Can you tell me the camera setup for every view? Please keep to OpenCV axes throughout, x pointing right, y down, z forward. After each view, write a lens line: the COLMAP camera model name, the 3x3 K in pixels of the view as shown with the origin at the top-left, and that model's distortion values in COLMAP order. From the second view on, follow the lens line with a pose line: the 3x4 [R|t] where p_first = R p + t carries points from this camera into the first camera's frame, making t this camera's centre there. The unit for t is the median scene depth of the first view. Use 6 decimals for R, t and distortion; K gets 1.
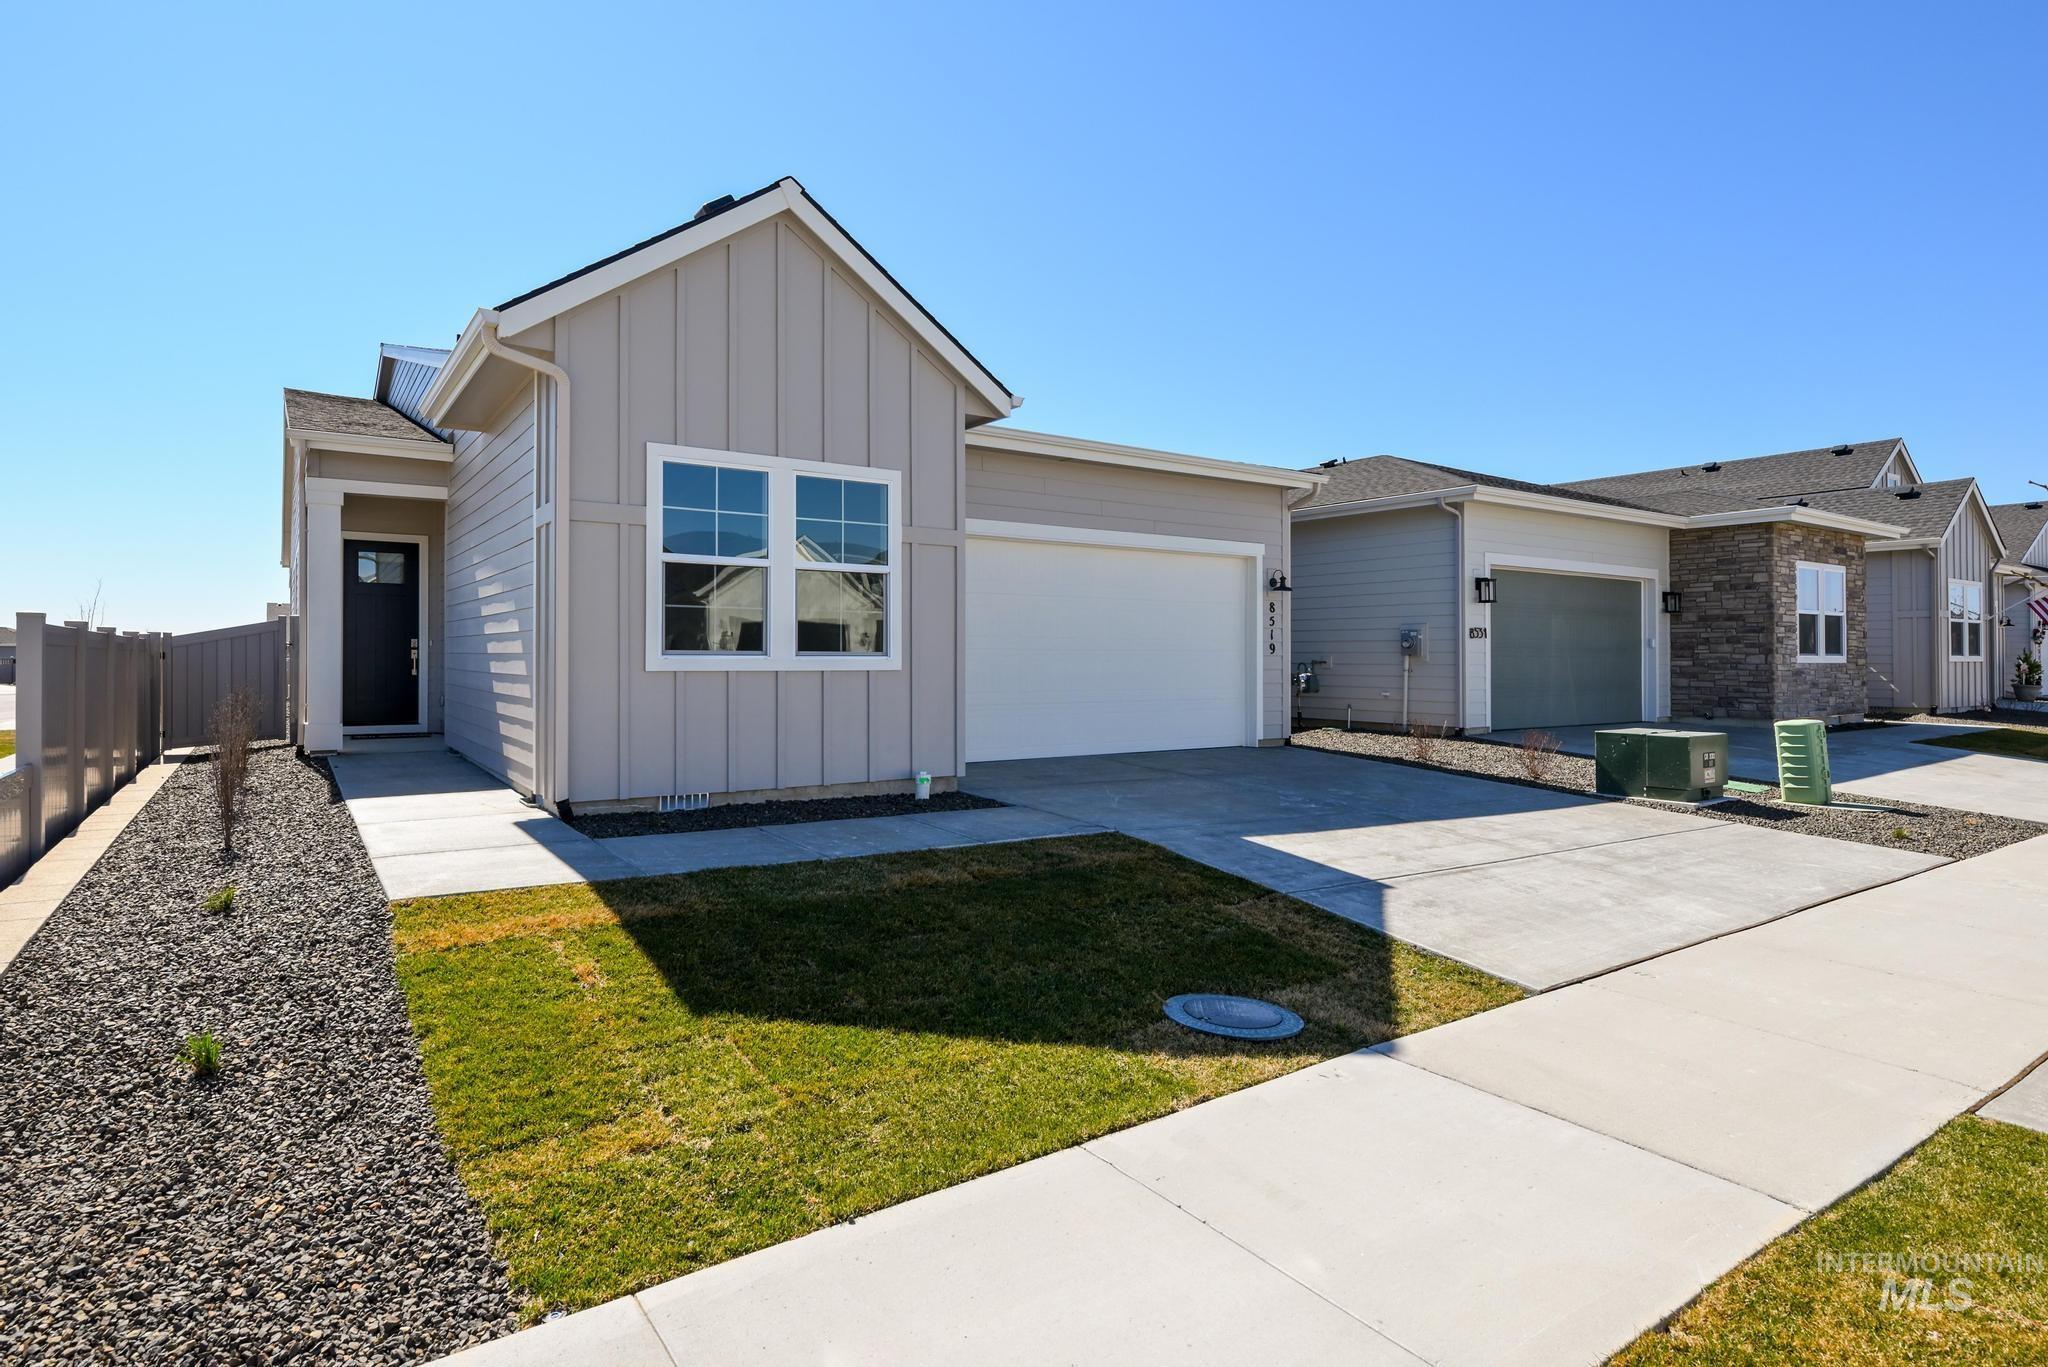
lens RADIAL K [[1088.2, 0, 1024.8], [0, 1088.2, 649.2], [0, 0, 1]] dist [-0.001987, -0.000209]
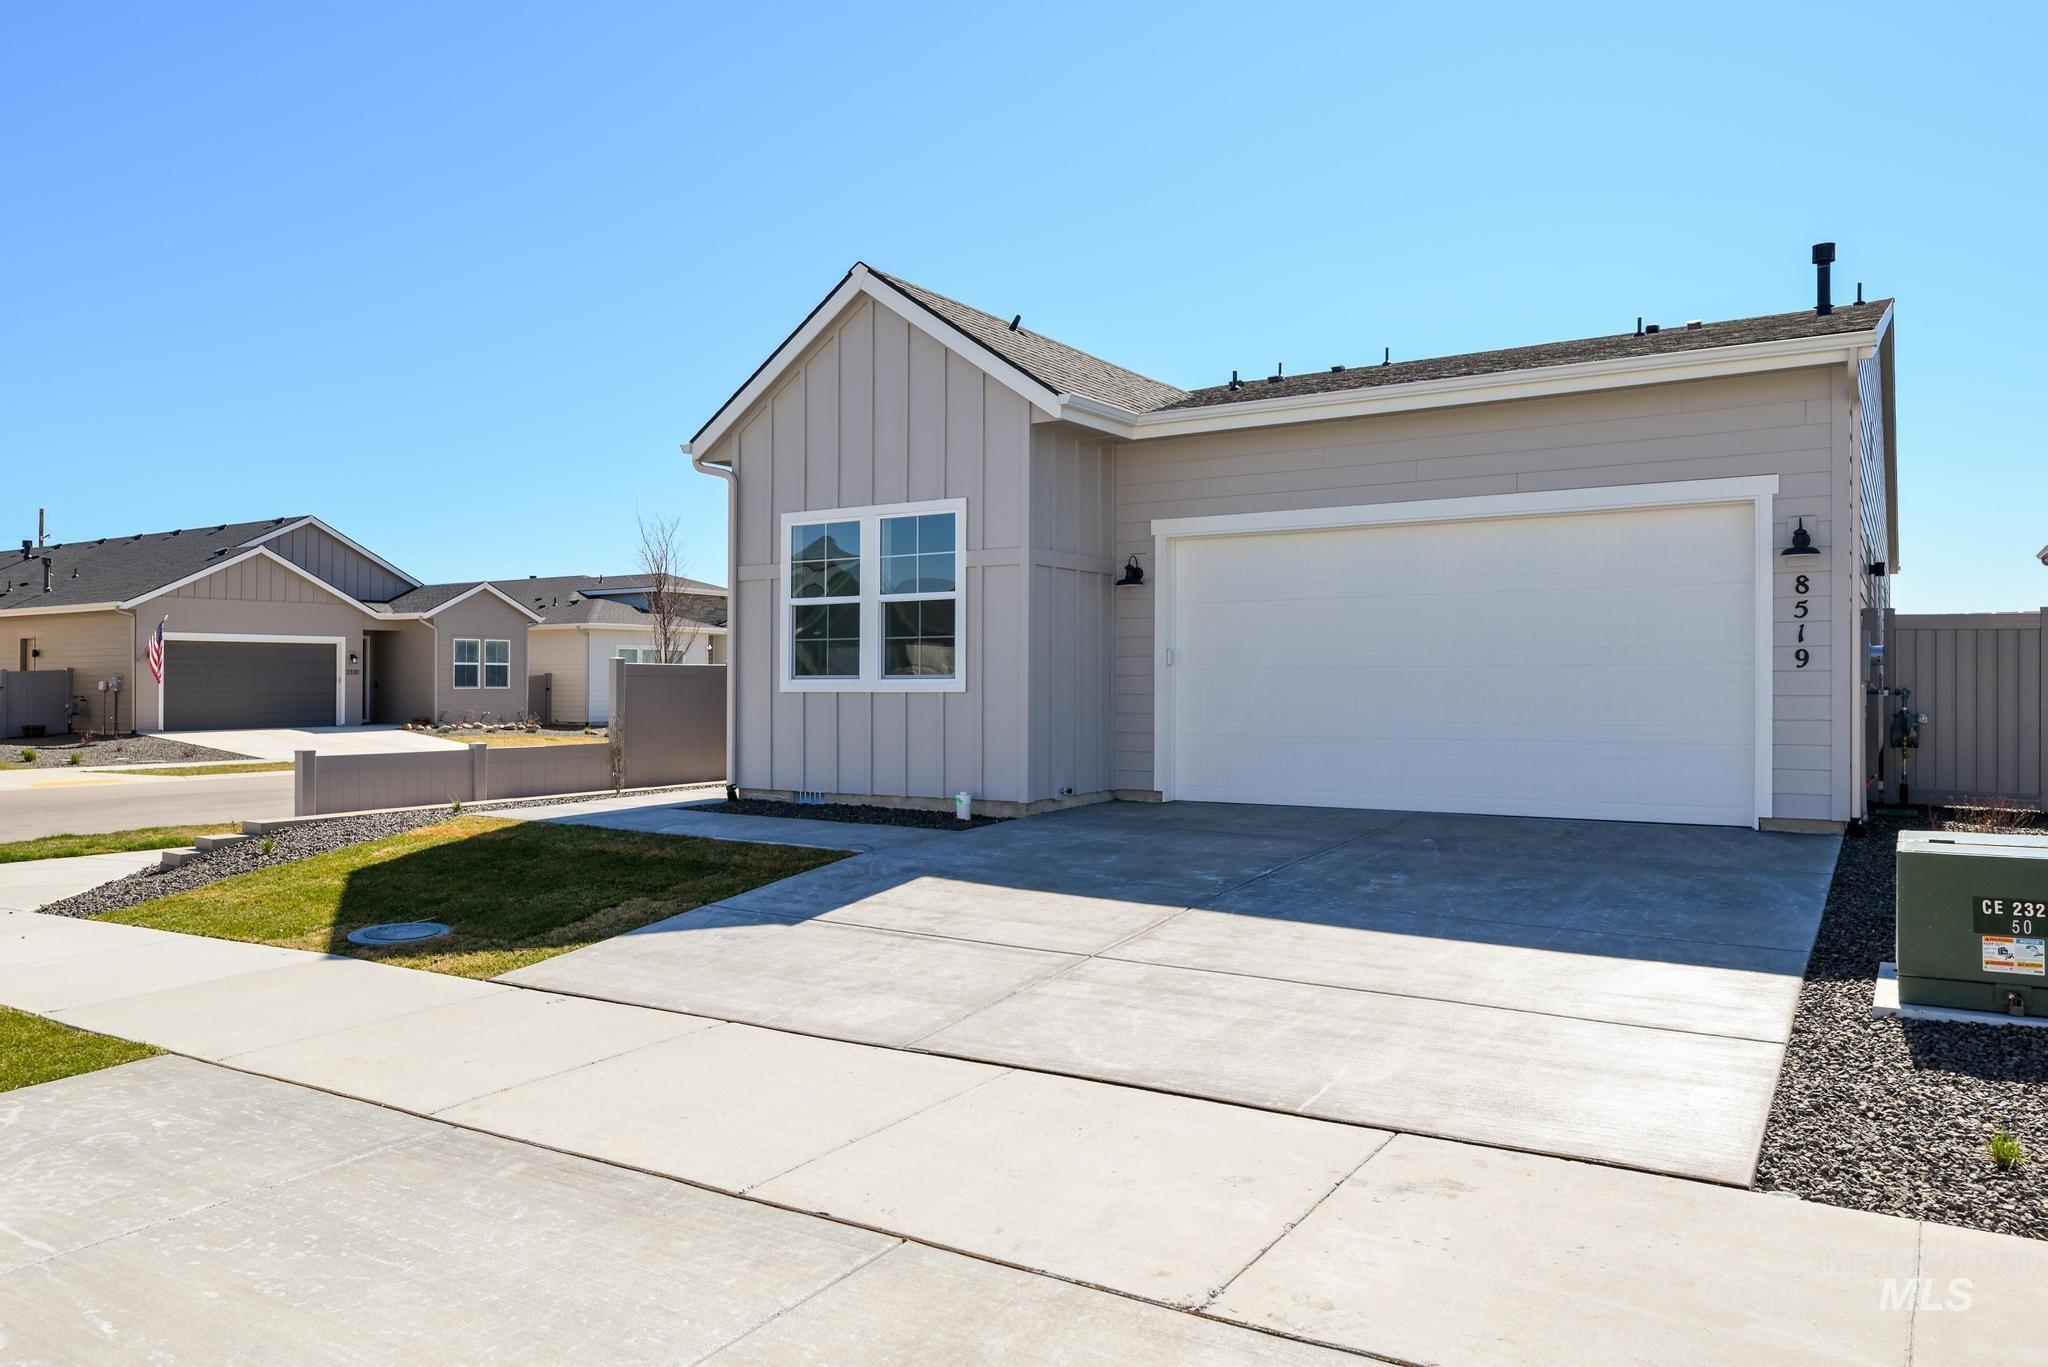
lens RADIAL K [[1383.2, 0, 1024.0], [0, 1383.2, 683.5], [0, 0, 1]] dist [0.002391, 0.000278]
pose [[0.400129, -0.009415, -0.916410, 1.140810], [0.010152, 0.999931, -0.005840, 0.020087], [0.916403, -0.006967, 0.400197, 0.549281]]
